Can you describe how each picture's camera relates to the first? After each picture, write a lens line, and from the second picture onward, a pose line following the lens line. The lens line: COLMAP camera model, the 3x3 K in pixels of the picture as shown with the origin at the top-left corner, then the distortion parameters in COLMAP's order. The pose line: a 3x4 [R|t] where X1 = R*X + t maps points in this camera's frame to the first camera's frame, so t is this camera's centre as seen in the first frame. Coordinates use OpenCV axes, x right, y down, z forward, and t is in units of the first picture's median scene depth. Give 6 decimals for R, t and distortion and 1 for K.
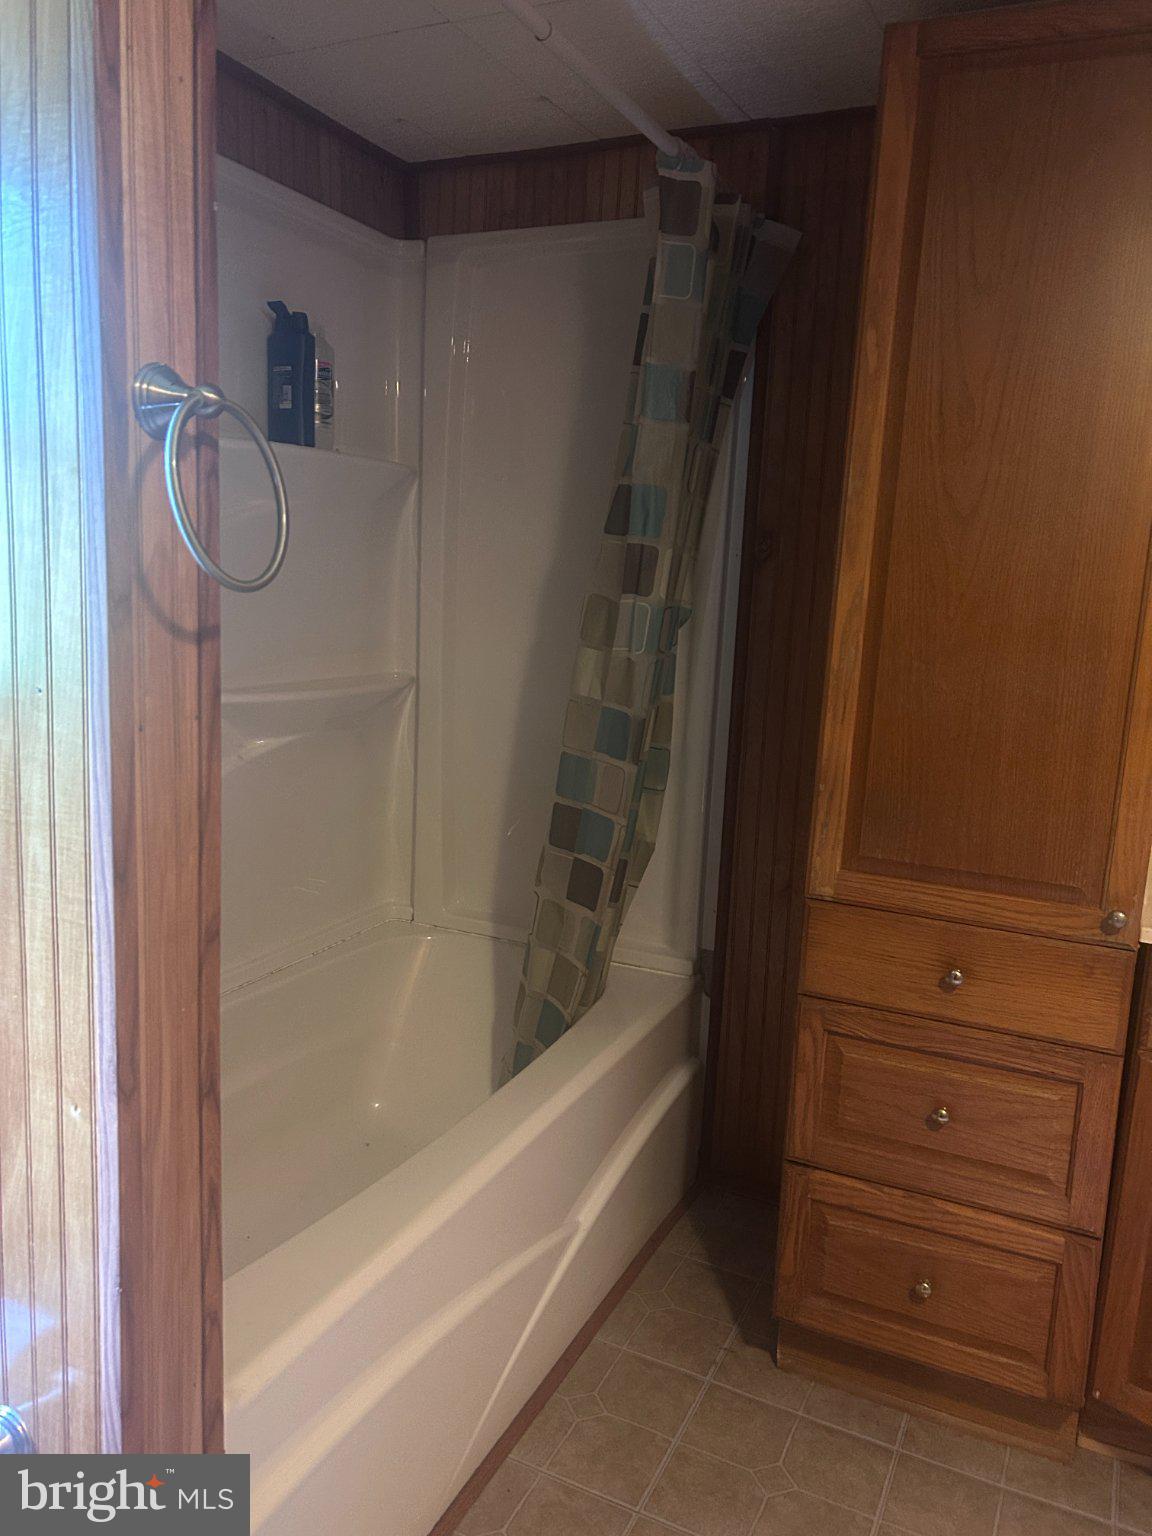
lens RADIAL K [[1161.5, 0, 569.2], [0, 1161.5, 769.5], [0, 0, 1]] dist [0.039525, -0.045415]
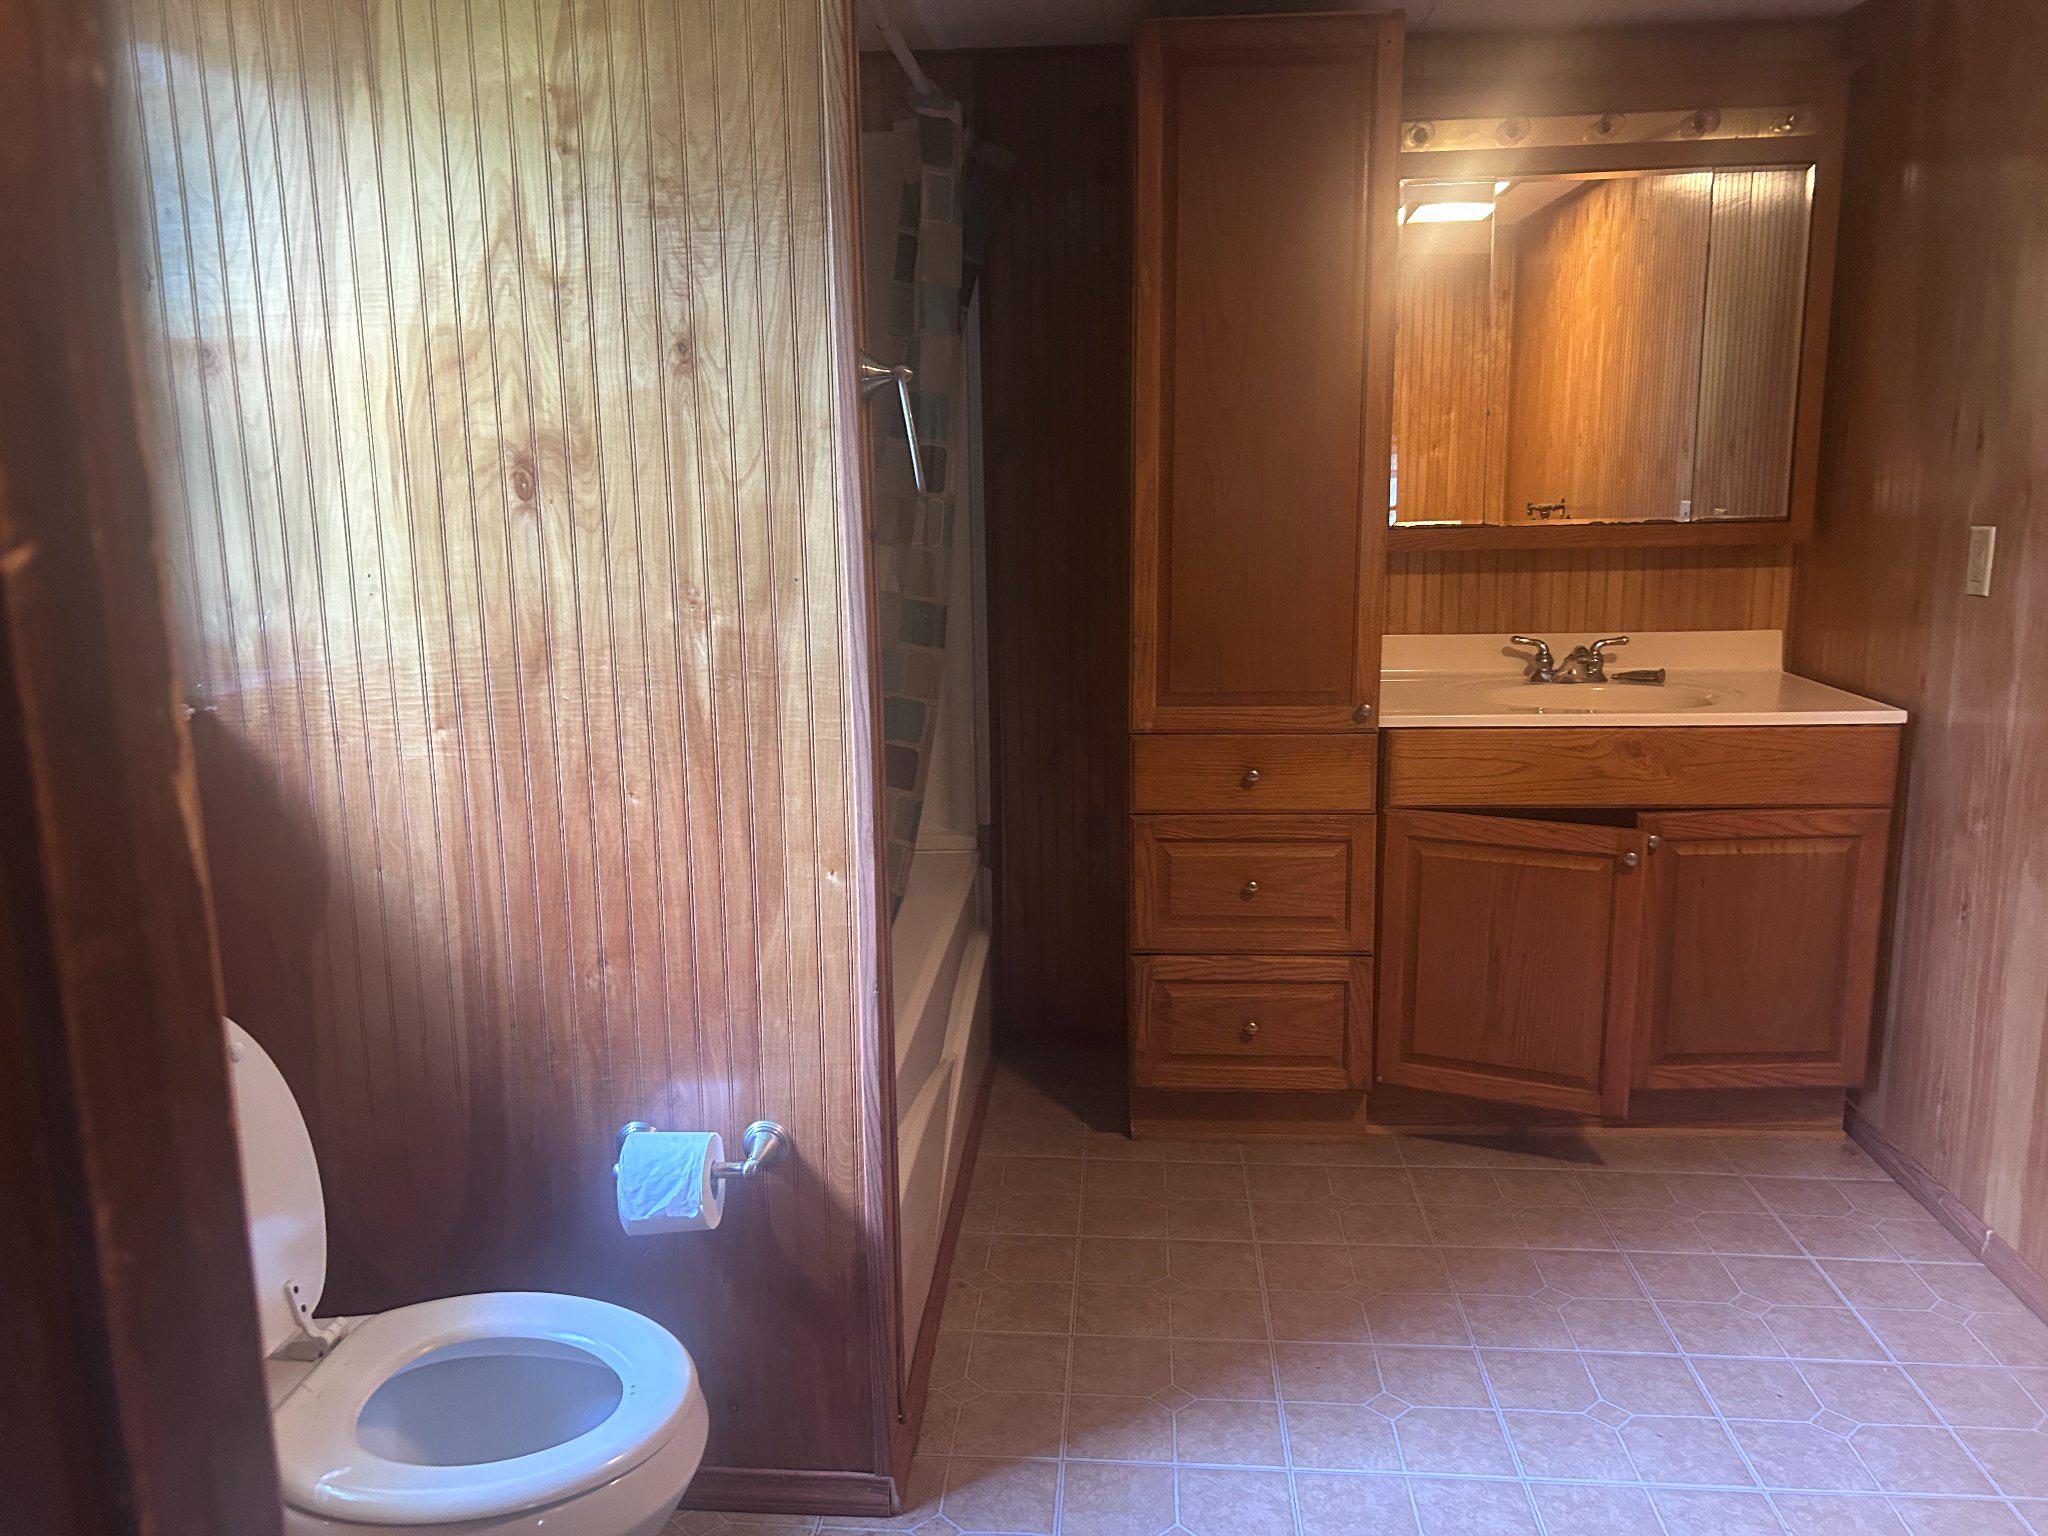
lens RADIAL K [[1548.7, 0, 1008.8], [0, 1548.7, 776.3], [0, 0, 1]] dist [0.039525, -0.045415]
pose [[0.929588, -0.128196, 0.345589, -0.826264], [0.116648, 0.991699, 0.054100, 0.091776], [-0.349655, -0.009978, 0.936825, -0.809676]]
